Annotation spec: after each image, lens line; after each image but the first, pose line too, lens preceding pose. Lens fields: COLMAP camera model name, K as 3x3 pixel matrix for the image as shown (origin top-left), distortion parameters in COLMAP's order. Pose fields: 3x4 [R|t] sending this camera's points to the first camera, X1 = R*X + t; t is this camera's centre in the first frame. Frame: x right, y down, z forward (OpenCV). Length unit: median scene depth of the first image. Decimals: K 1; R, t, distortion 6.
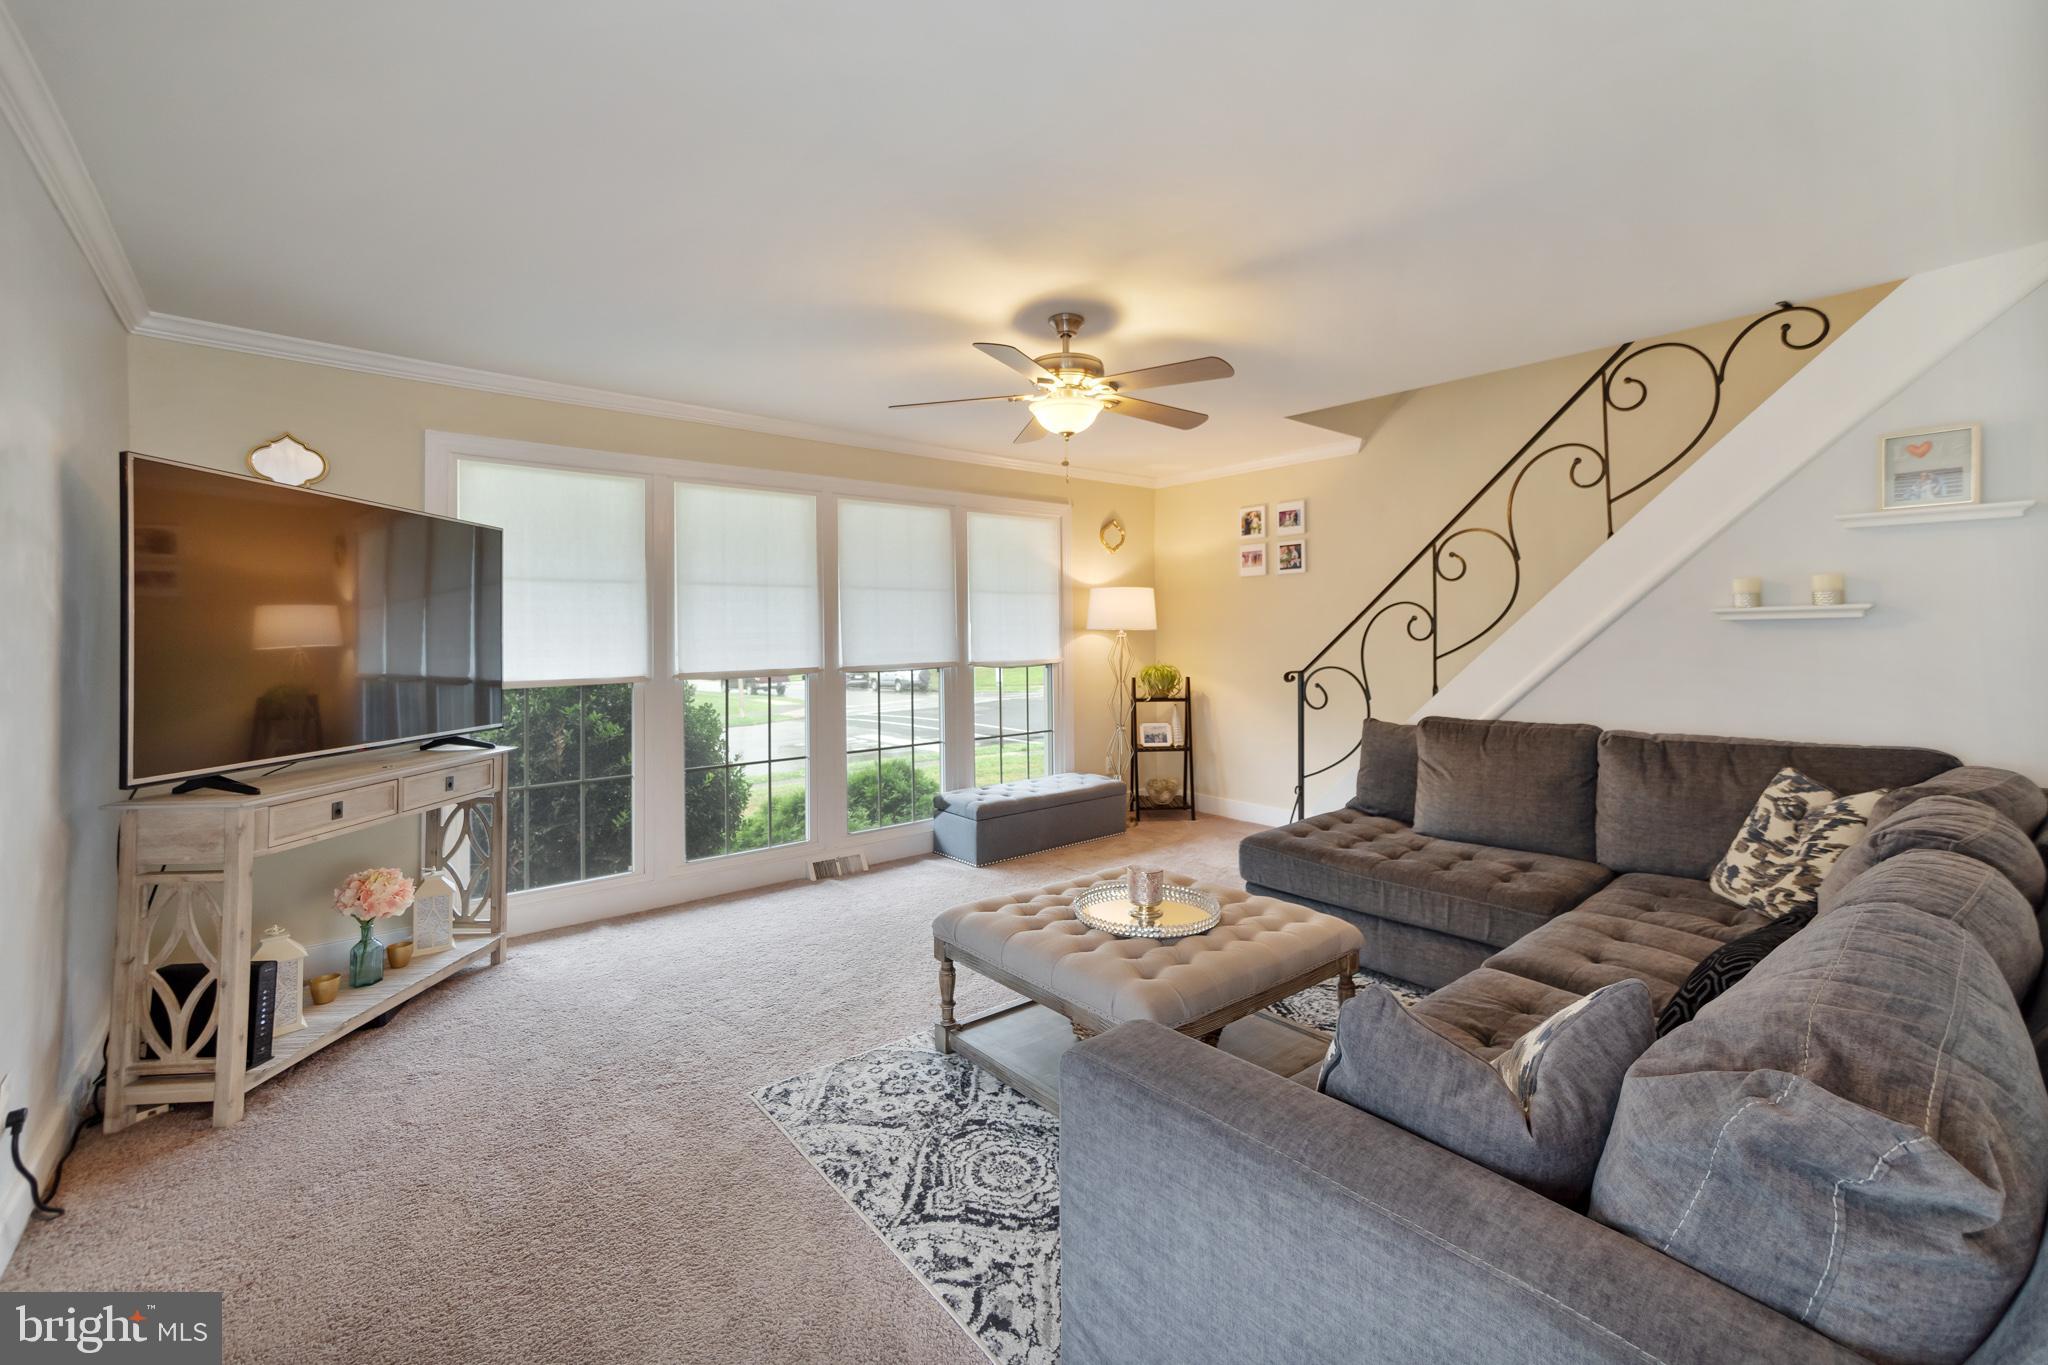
lens RADIAL K [[851.0, 0, 1020.0], [0, 851.0, 622.6], [0, 0, 1]] dist [-0.000454, 0.020894]
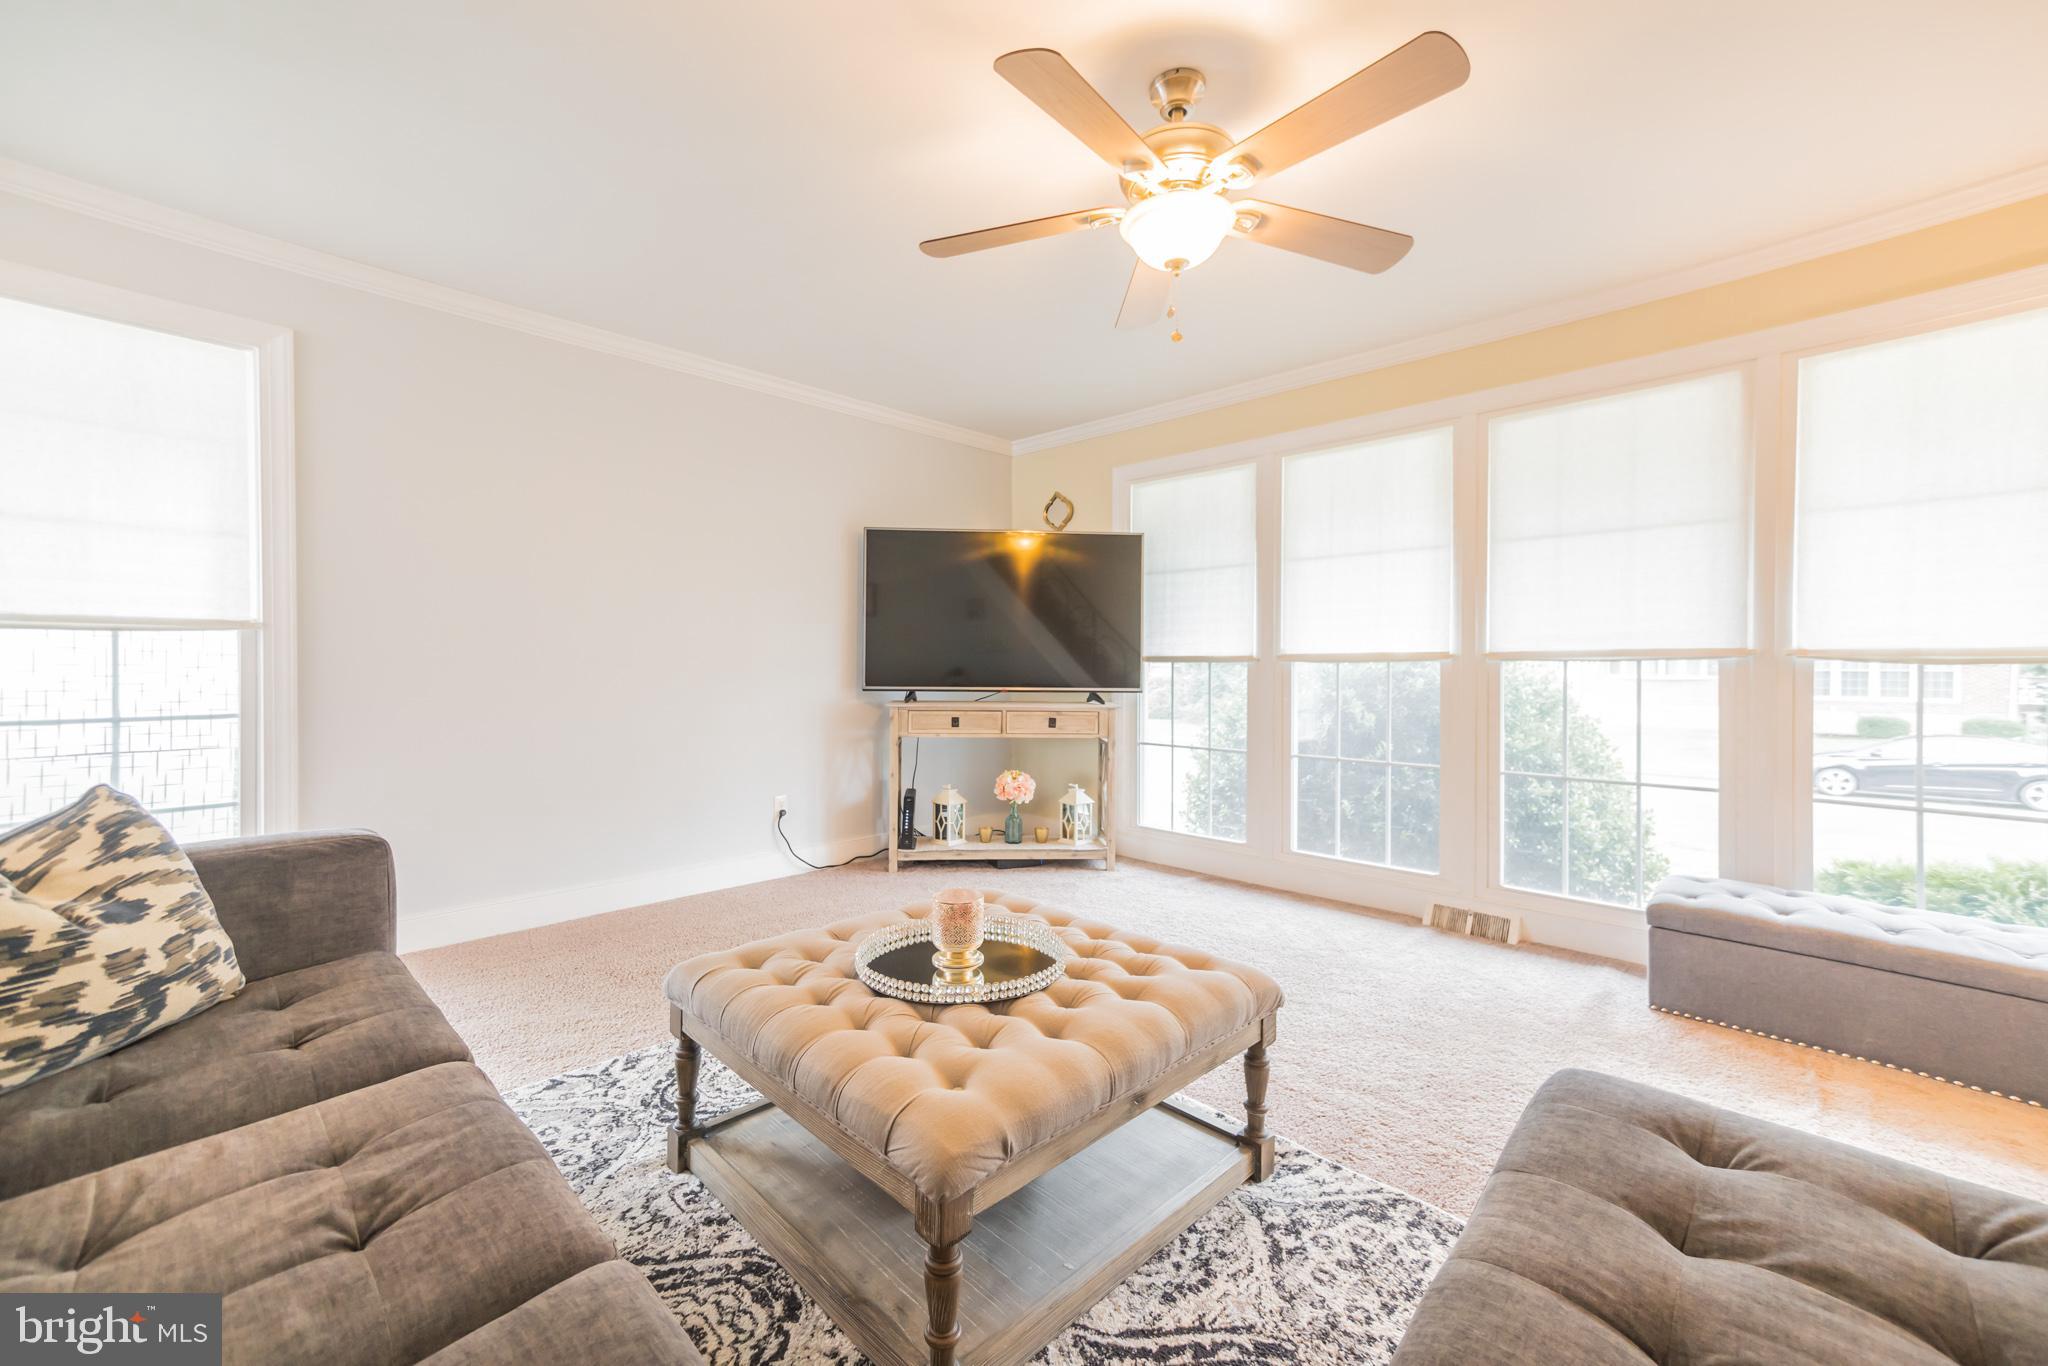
lens RADIAL K [[823.2, 0, 1024.0], [0, 823.2, 683.0], [0, 0, 1]] dist [-0.000388, 0.023065]
pose [[0.092470, 0.048349, -0.994541, 0.713872], [0.031915, 0.998163, 0.051492, 0.047643], [0.995204, -0.036502, 0.090757, 0.855755]]
